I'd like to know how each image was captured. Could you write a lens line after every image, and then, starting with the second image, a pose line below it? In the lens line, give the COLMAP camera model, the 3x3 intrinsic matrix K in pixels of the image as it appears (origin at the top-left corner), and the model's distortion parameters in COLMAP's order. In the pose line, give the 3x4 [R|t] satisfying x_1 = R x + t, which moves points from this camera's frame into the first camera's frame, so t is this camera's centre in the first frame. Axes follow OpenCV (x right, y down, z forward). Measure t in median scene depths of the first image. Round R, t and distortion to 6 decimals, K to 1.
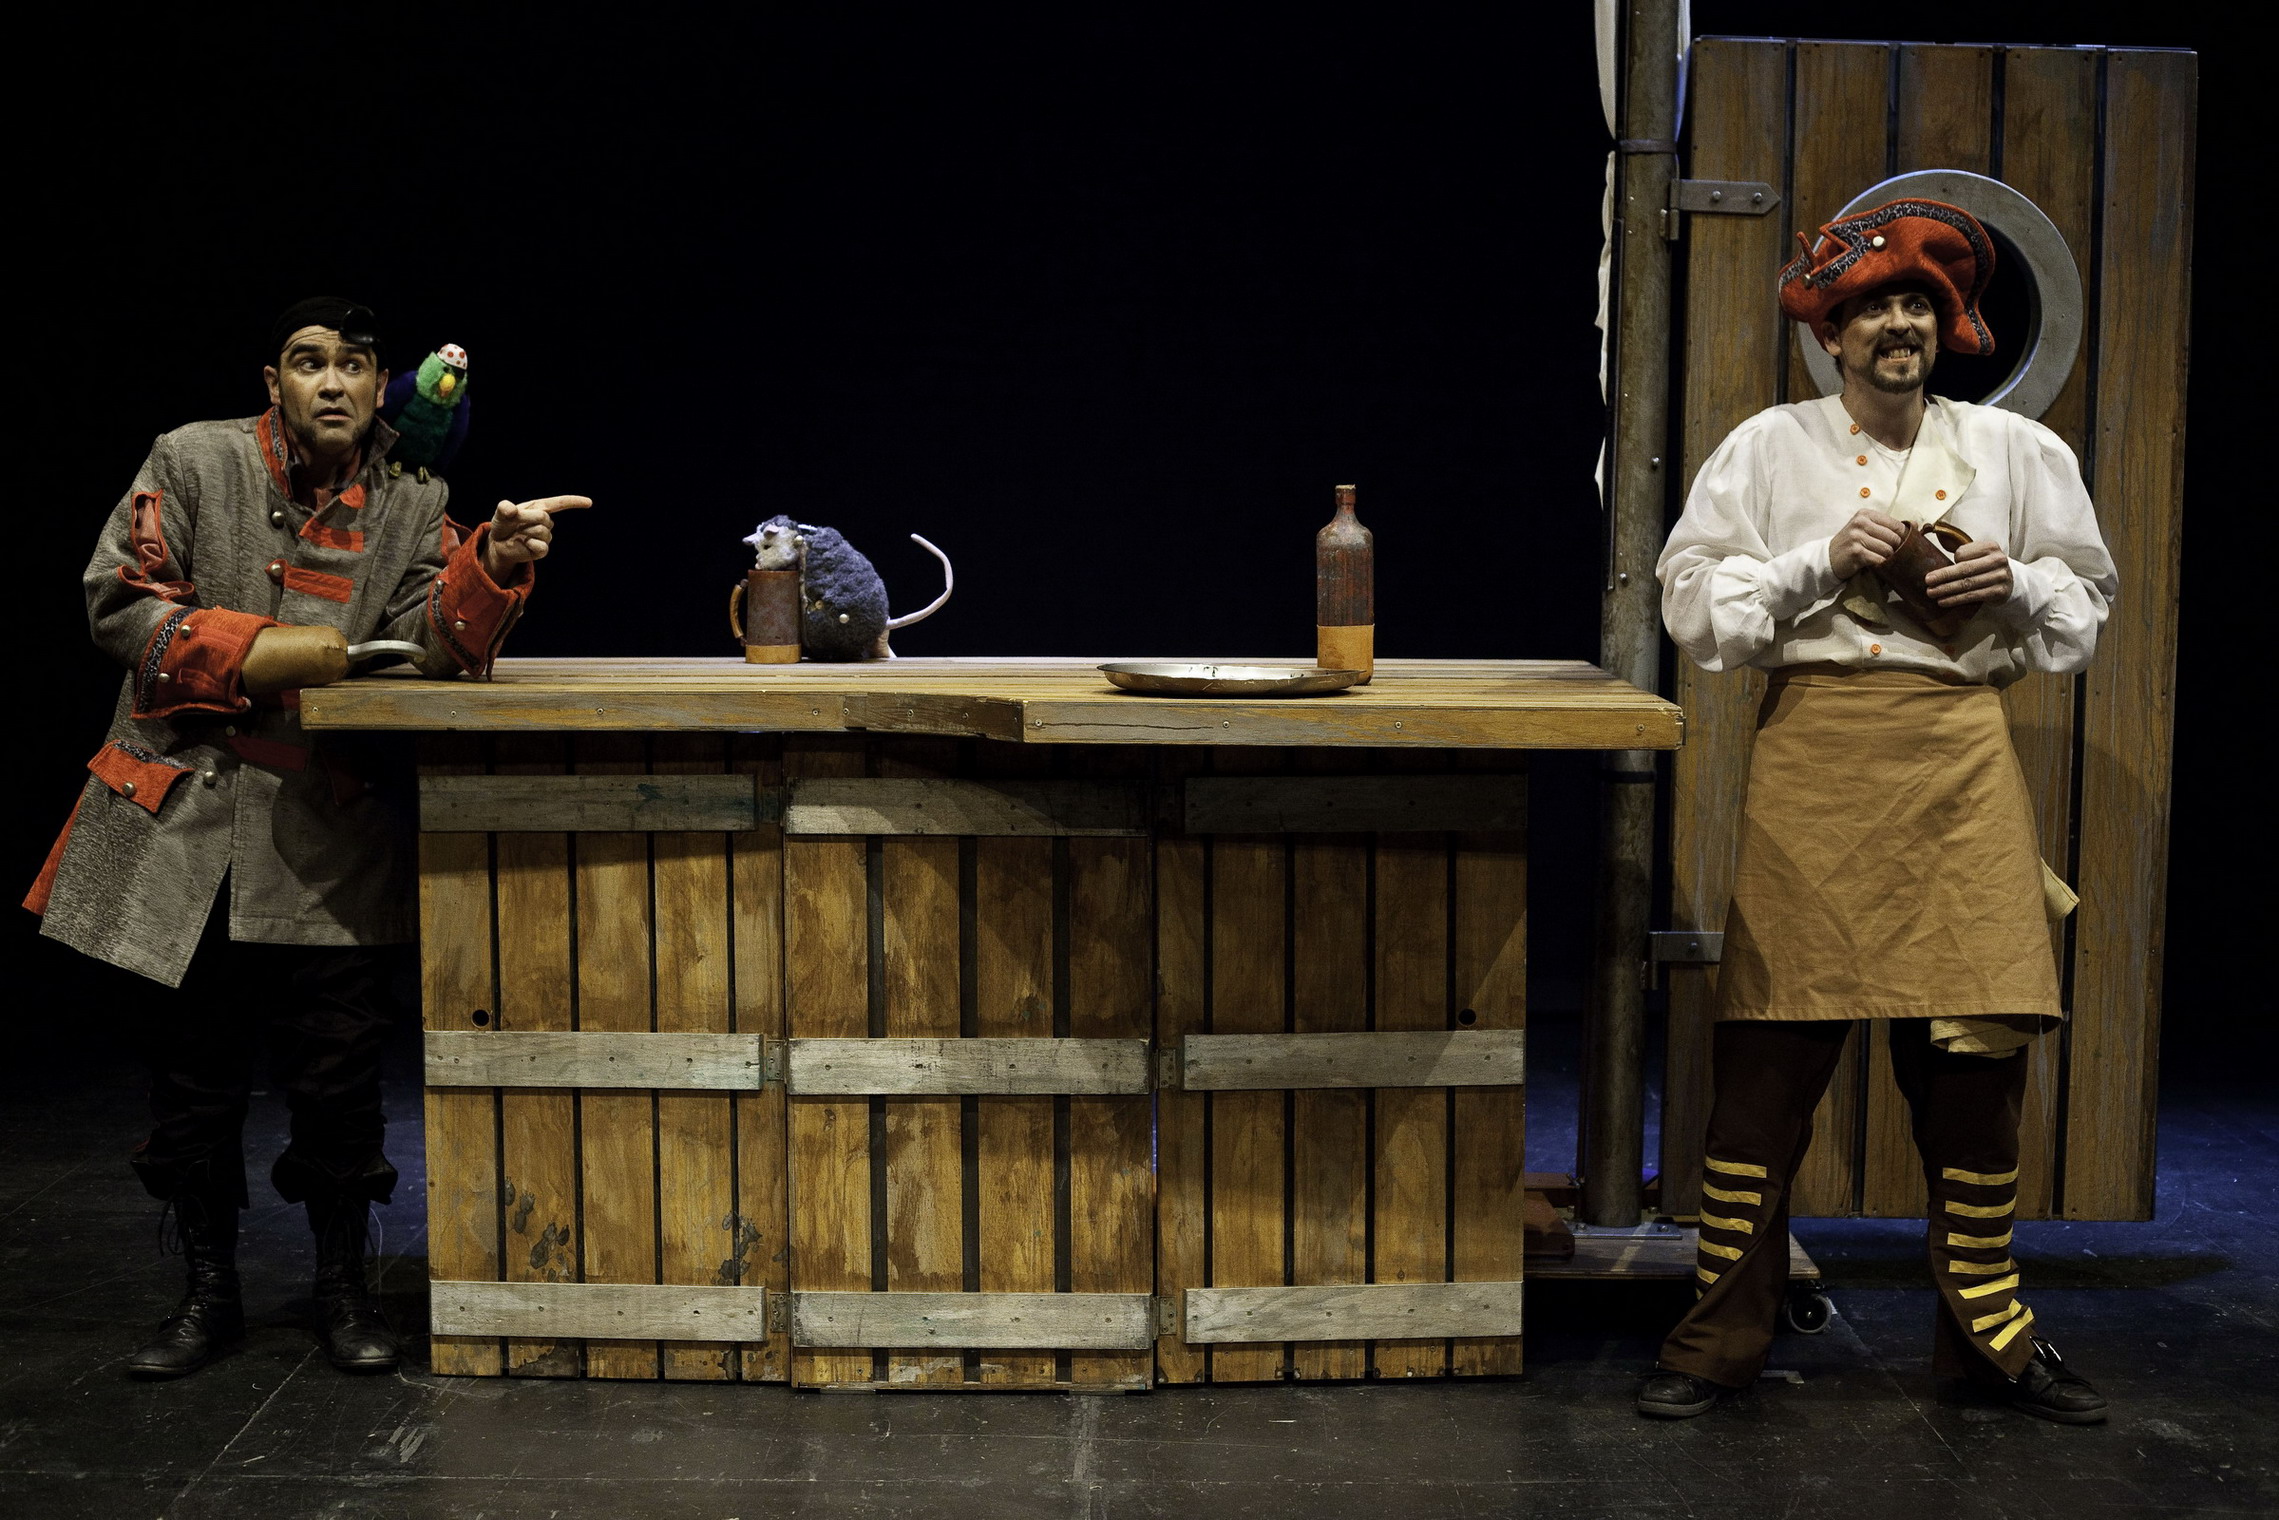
lens RADIAL K [[3417.5, 0, 1139.5], [0, 3417.5, 760.0], [0, 0, 1]] dist [-0.095531, -0.068535]
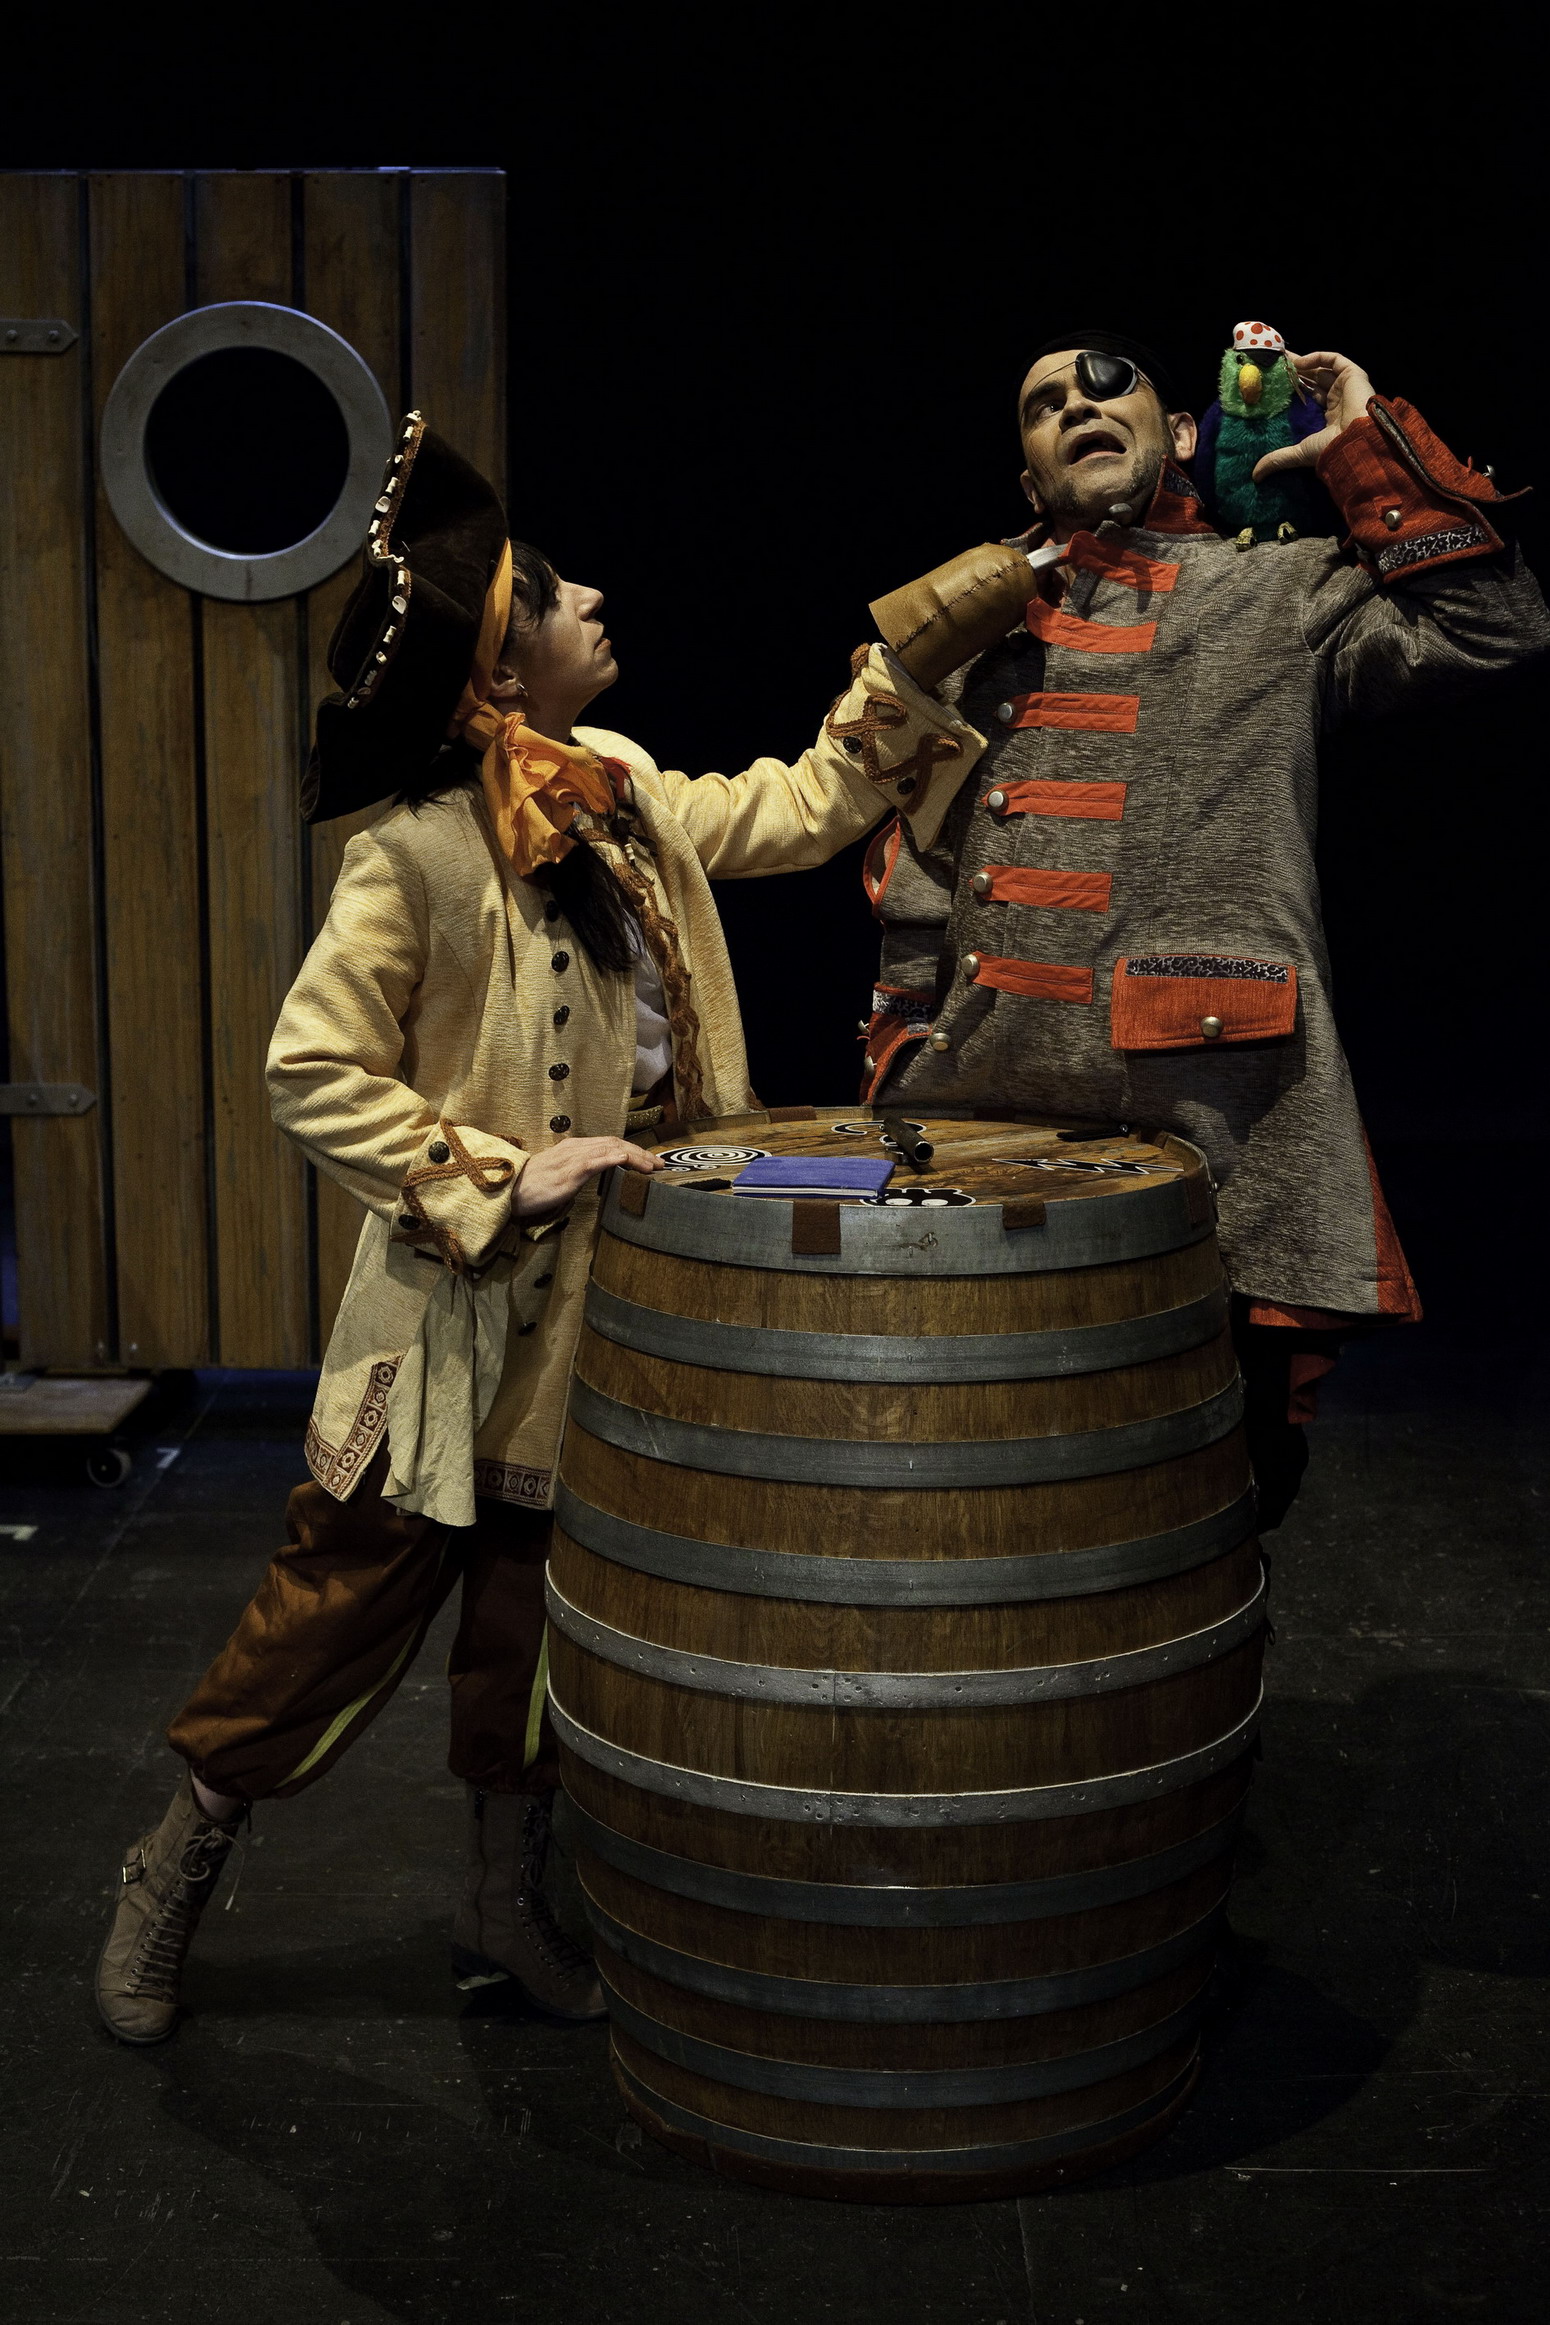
lens RADIAL K [[3486.4, 0, 775.0], [0, 3486.4, 1162.5], [0, 0, 1]] dist [-0.095531, -0.068535]
pose [[0.999948, -0.007867, -0.006535, 0.395168], [0.008395, 0.996329, 0.085196, -0.011392], [0.005841, -0.085247, 0.996343, -0.008233]]
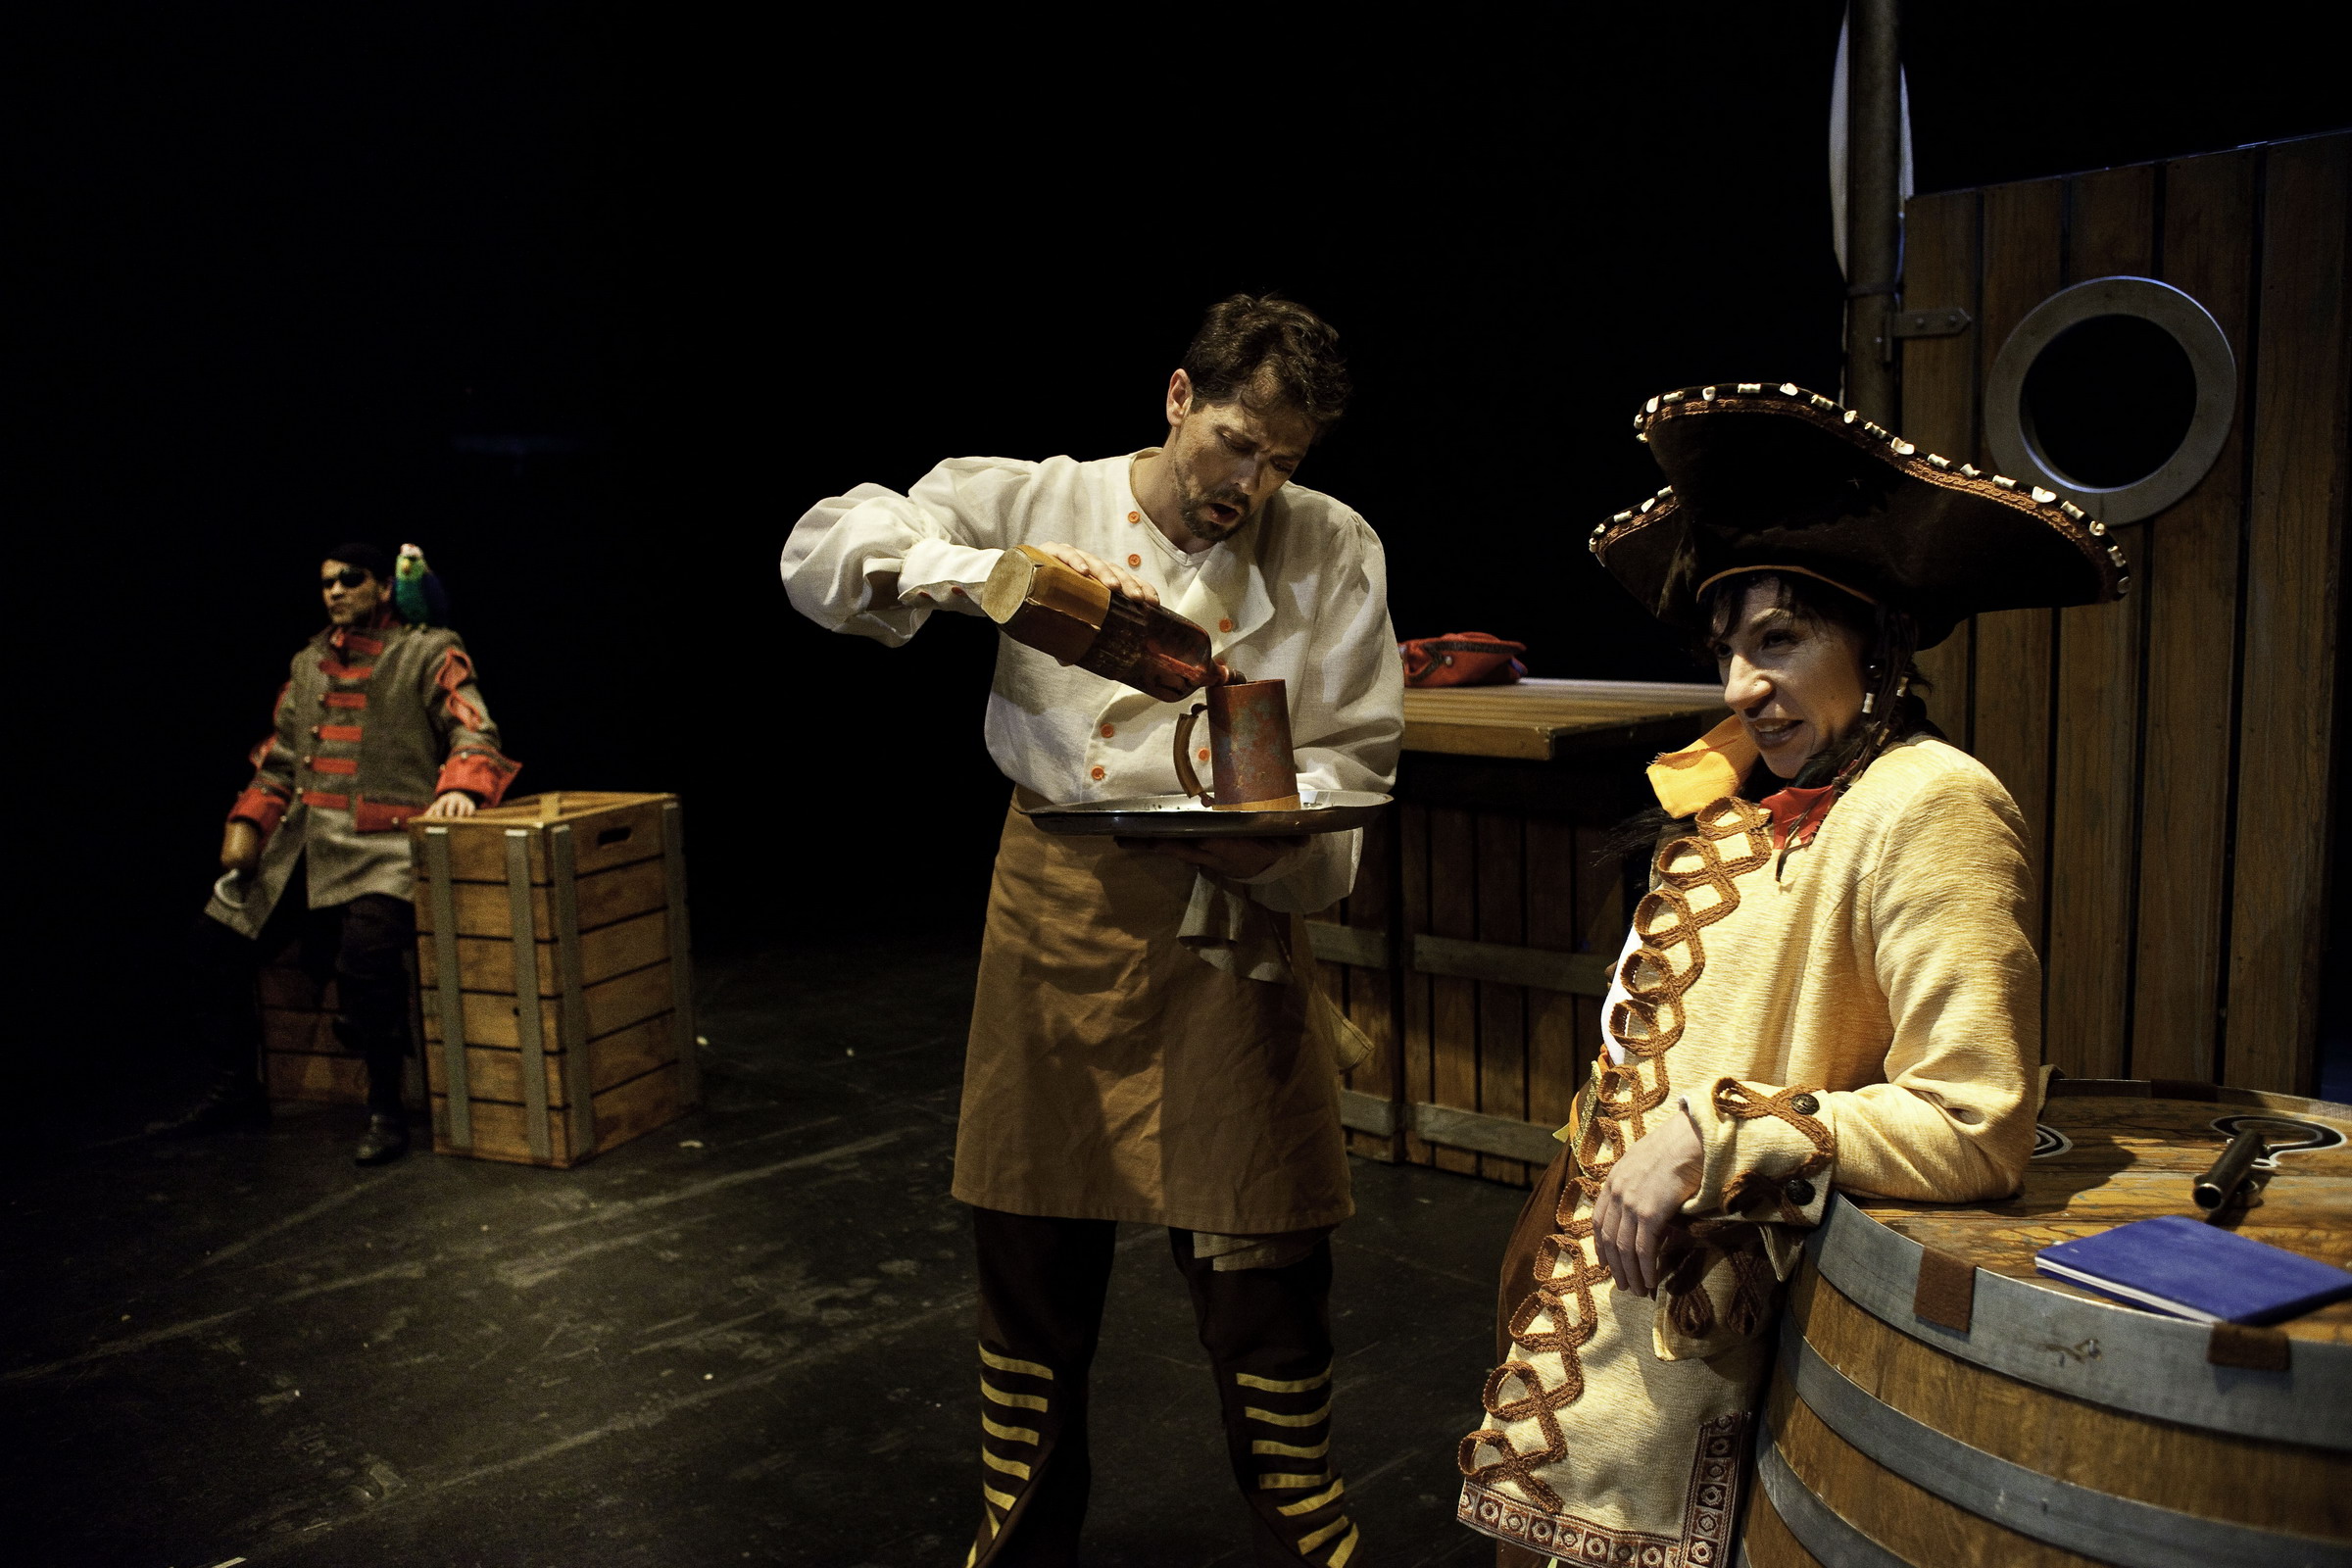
lens RADIAL K [[1893.5, 0, 1176.0], [0, 1893.5, 784.0], [0, 0, 1]] dist [-0.087191, 0.094903]
pose [[0.686672, 0.060196, -0.724471, 0.492634], [-0.032670, 0.998114, 0.051967, -0.022662], [0.726233, -0.012016, 0.687344, 0.324252]]
